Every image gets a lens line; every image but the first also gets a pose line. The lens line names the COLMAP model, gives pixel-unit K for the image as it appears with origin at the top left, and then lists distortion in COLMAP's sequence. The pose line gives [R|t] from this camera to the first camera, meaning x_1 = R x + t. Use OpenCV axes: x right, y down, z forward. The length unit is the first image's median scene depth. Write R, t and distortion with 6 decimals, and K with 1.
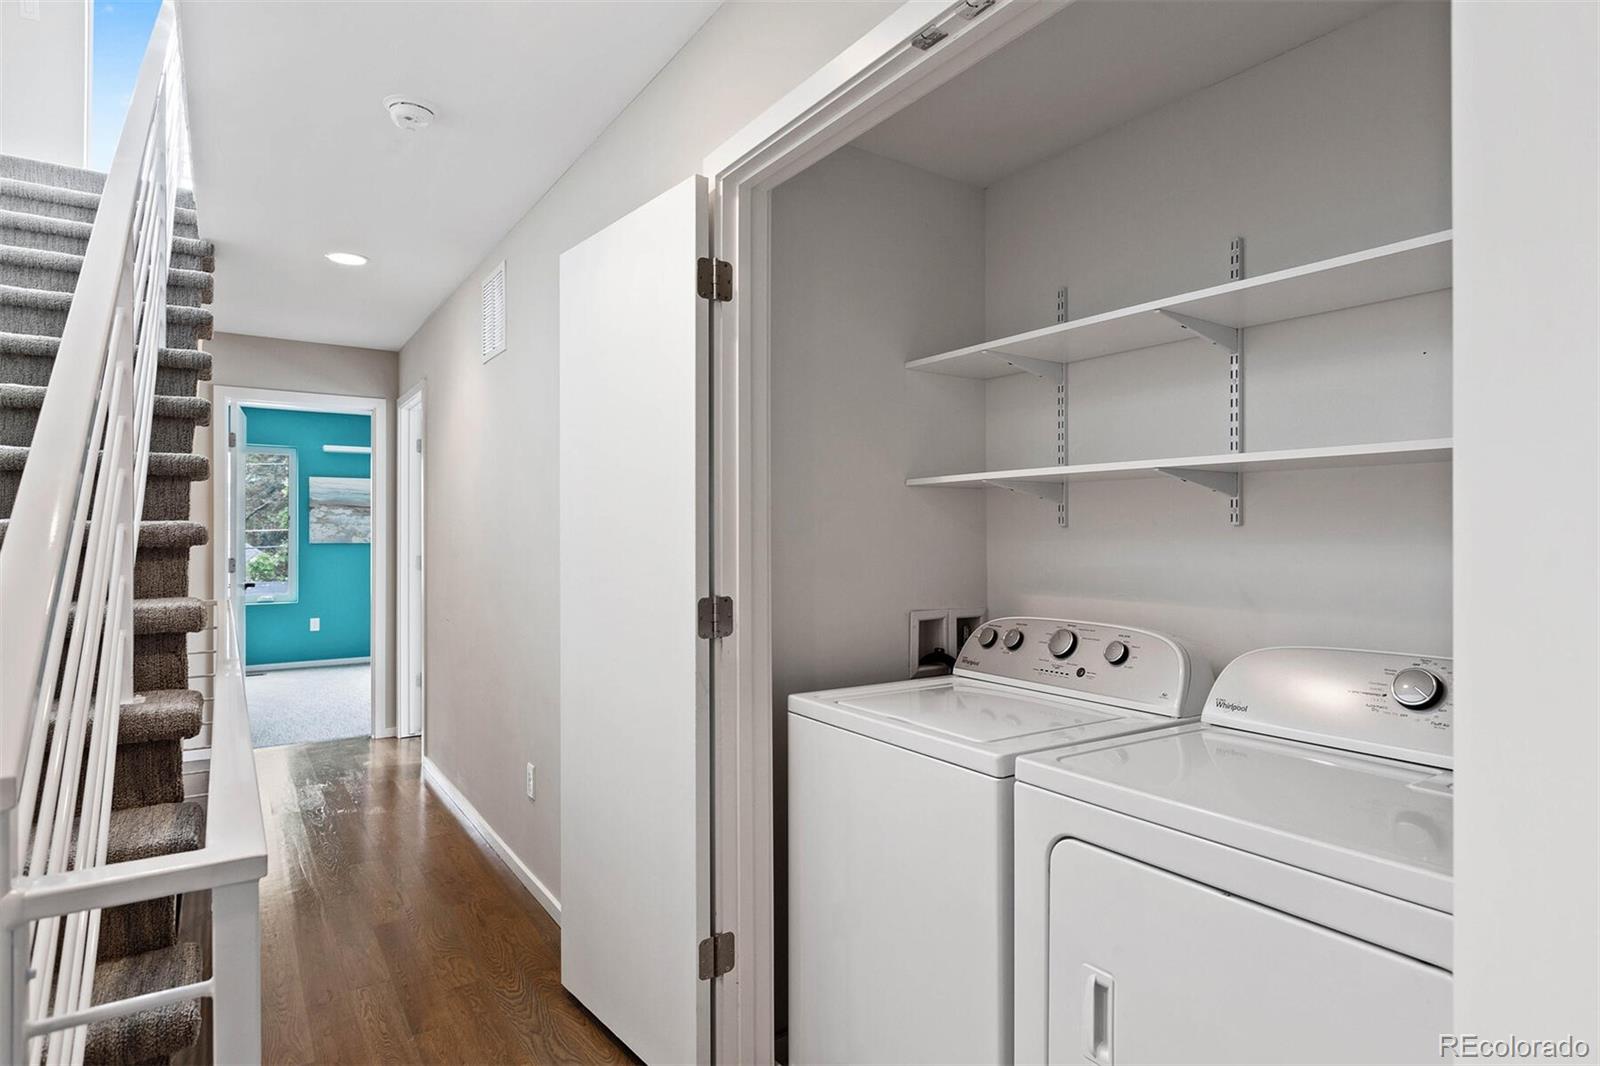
lens RADIAL K [[886.9, 0, 802.5], [0, 886.9, 533.7], [0, 0, 1]] dist [0.004346, 0.000358]
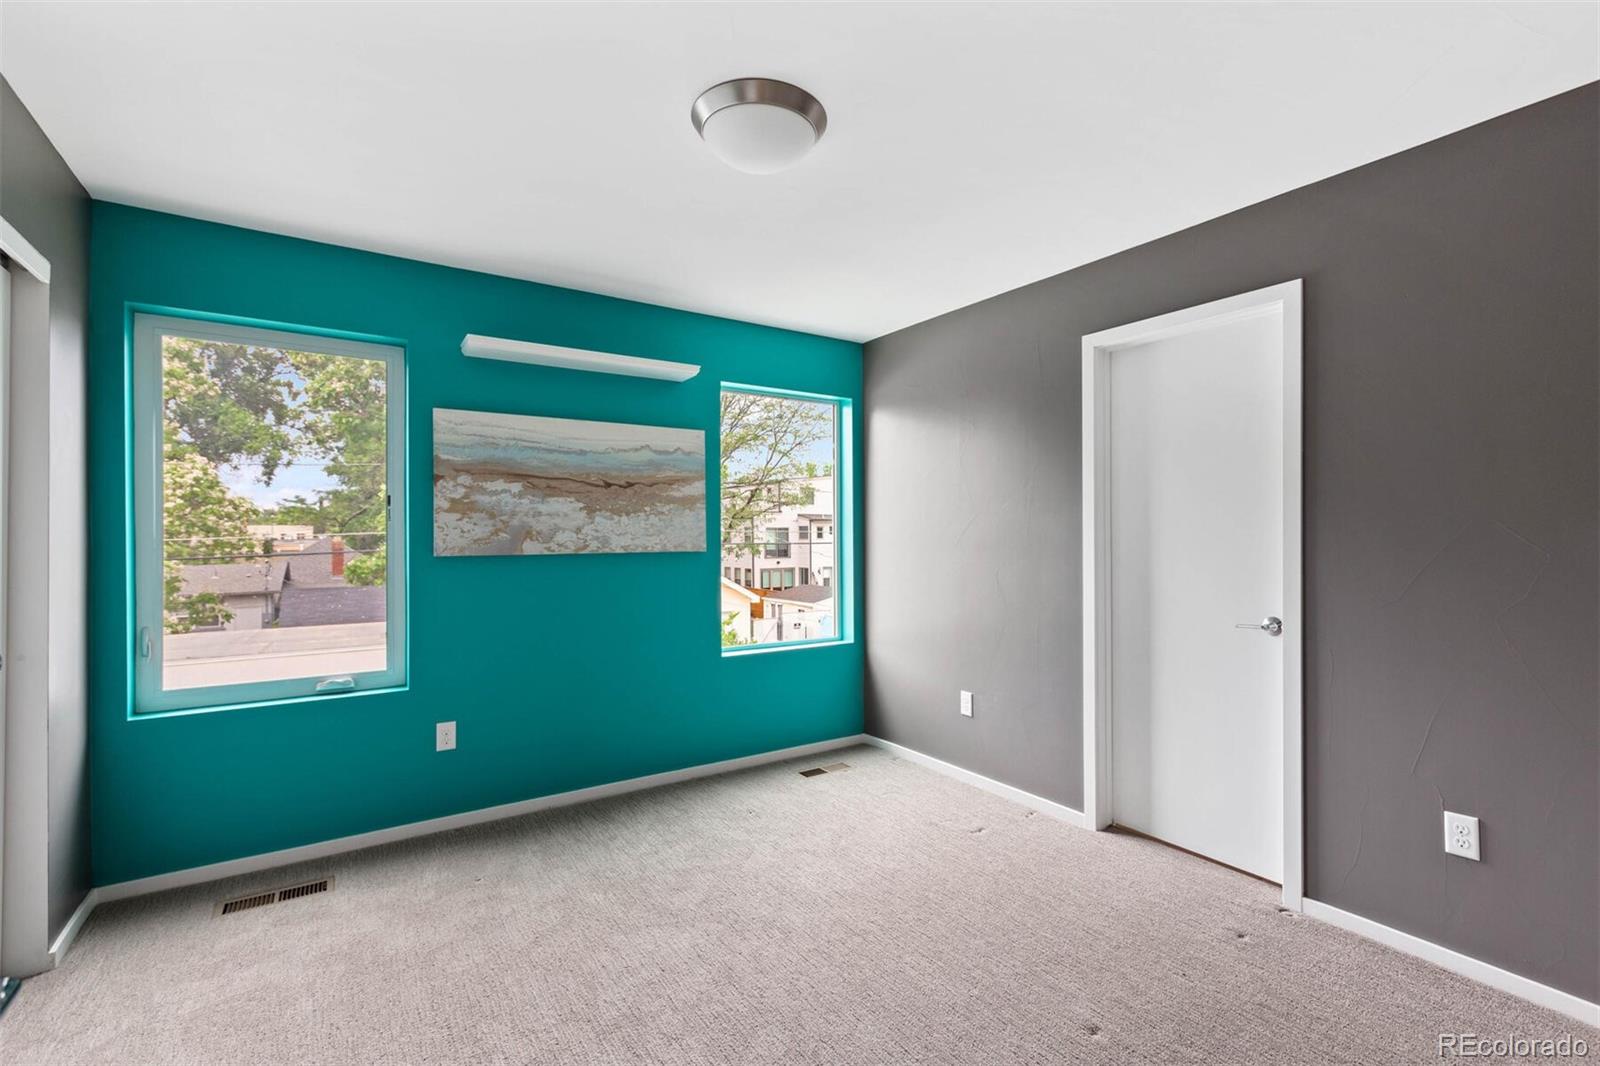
lens RADIAL K [[731.3, 0, 812.8], [0, 731.3, 536.6], [0, 0, 1]] dist [0.004233, -0.000289]
pose [[0.999989, -0.002953, 0.003675, -0.359817], [0.002950, 0.999995, 0.000844, 0.001183], [-0.003678, -0.000833, 0.999993, 0.620432]]
